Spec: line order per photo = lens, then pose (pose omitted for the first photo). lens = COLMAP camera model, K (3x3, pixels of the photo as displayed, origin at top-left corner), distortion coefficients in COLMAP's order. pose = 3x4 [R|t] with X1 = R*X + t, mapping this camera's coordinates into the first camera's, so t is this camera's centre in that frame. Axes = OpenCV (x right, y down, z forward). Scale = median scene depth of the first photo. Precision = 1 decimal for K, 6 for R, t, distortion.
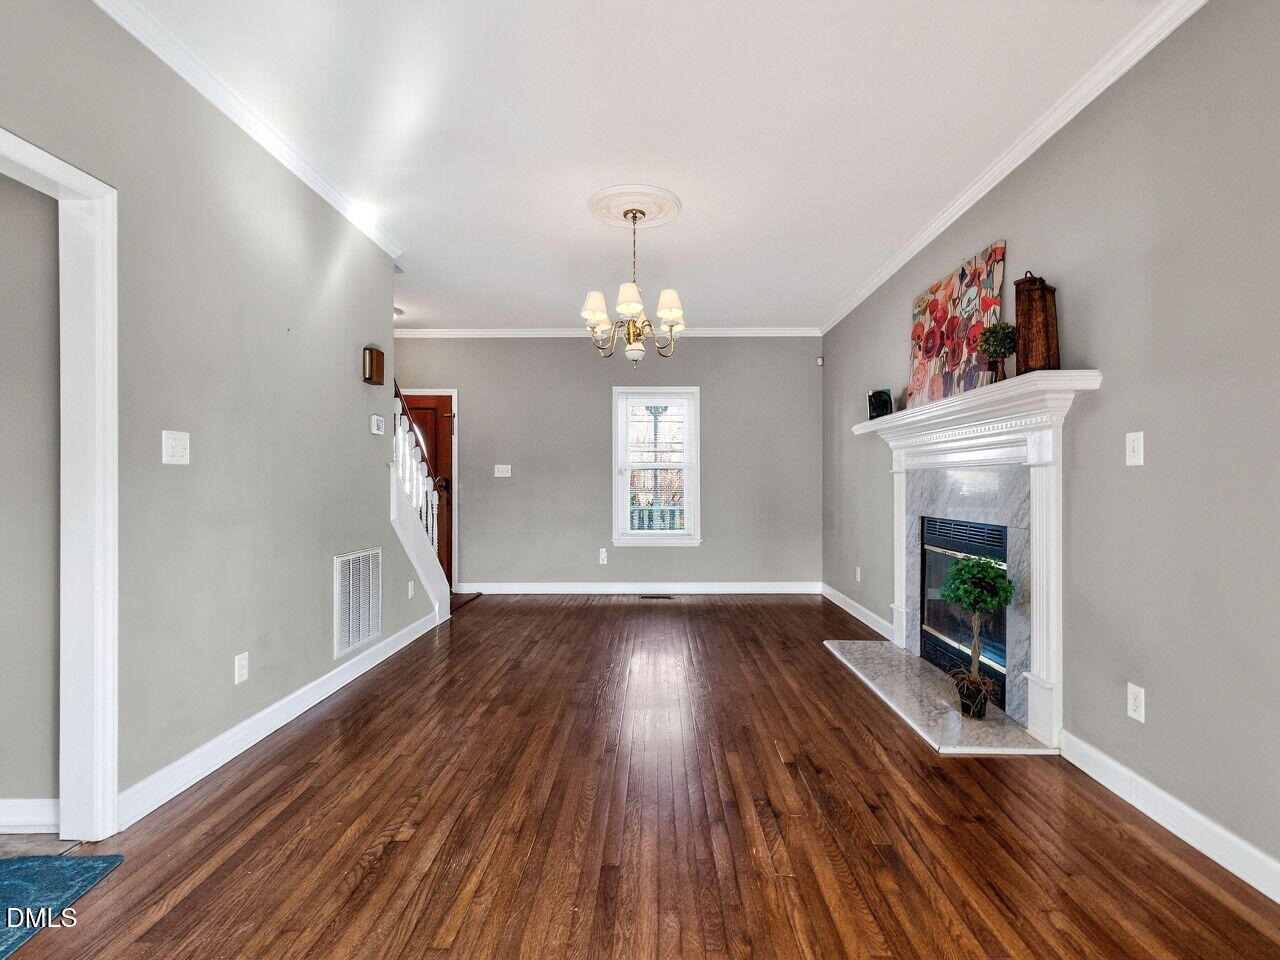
lens RADIAL K [[626.9, 0, 615.6], [0, 626.9, 471.9], [0, 0, 1]] dist [-0.003945, -0.000458]
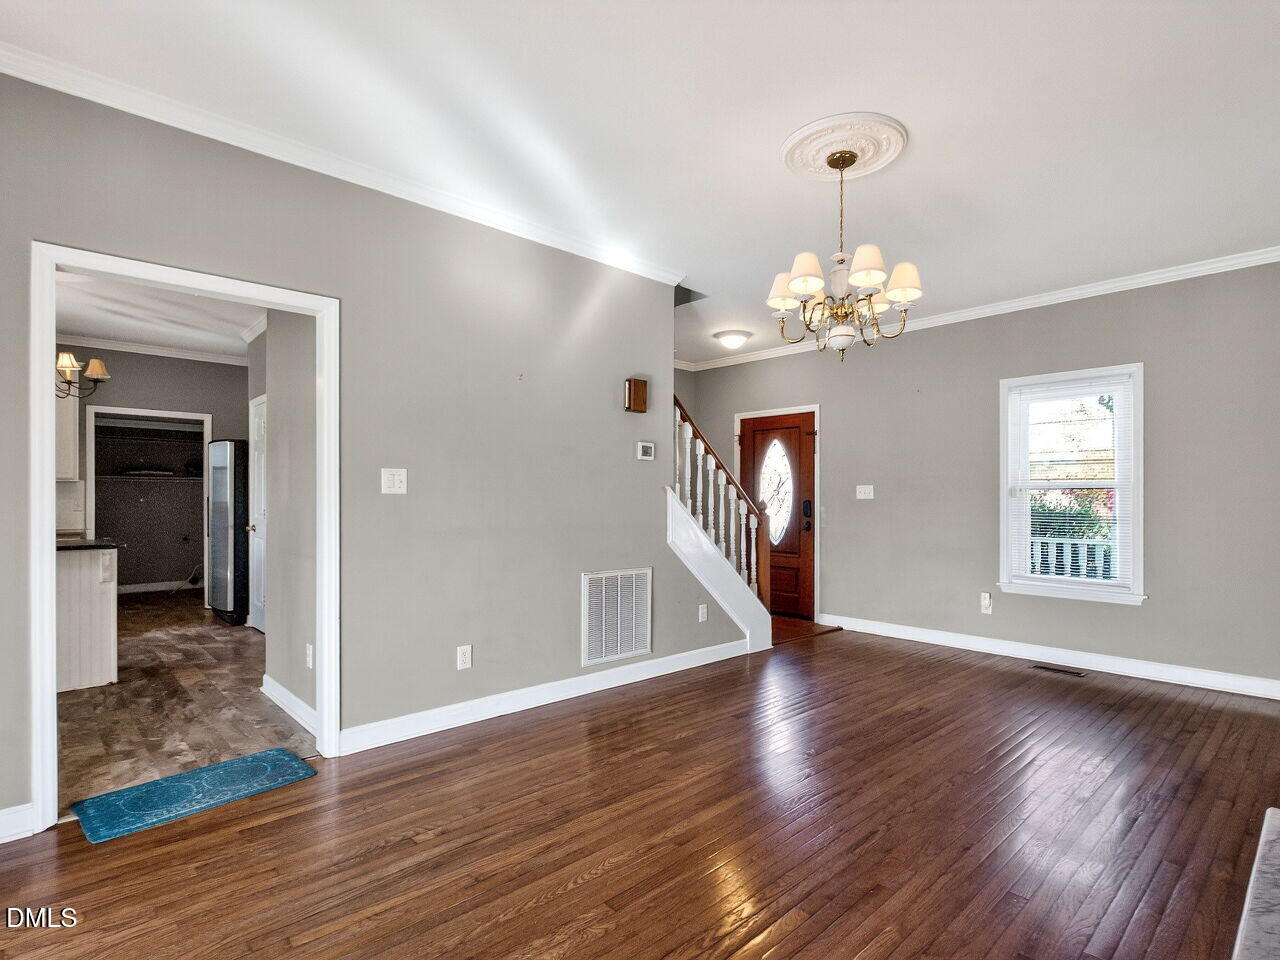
lens RADIAL K [[626.9, 0, 638.5], [0, 626.9, 491.6], [0, 0, 1]] dist [-0.003945, -0.000458]
pose [[0.702559, -0.004471, -0.711611, 0.393578], [0.006833, 0.999977, 0.000463, -0.008775], [0.711593, -0.005188, 0.702573, 0.286492]]
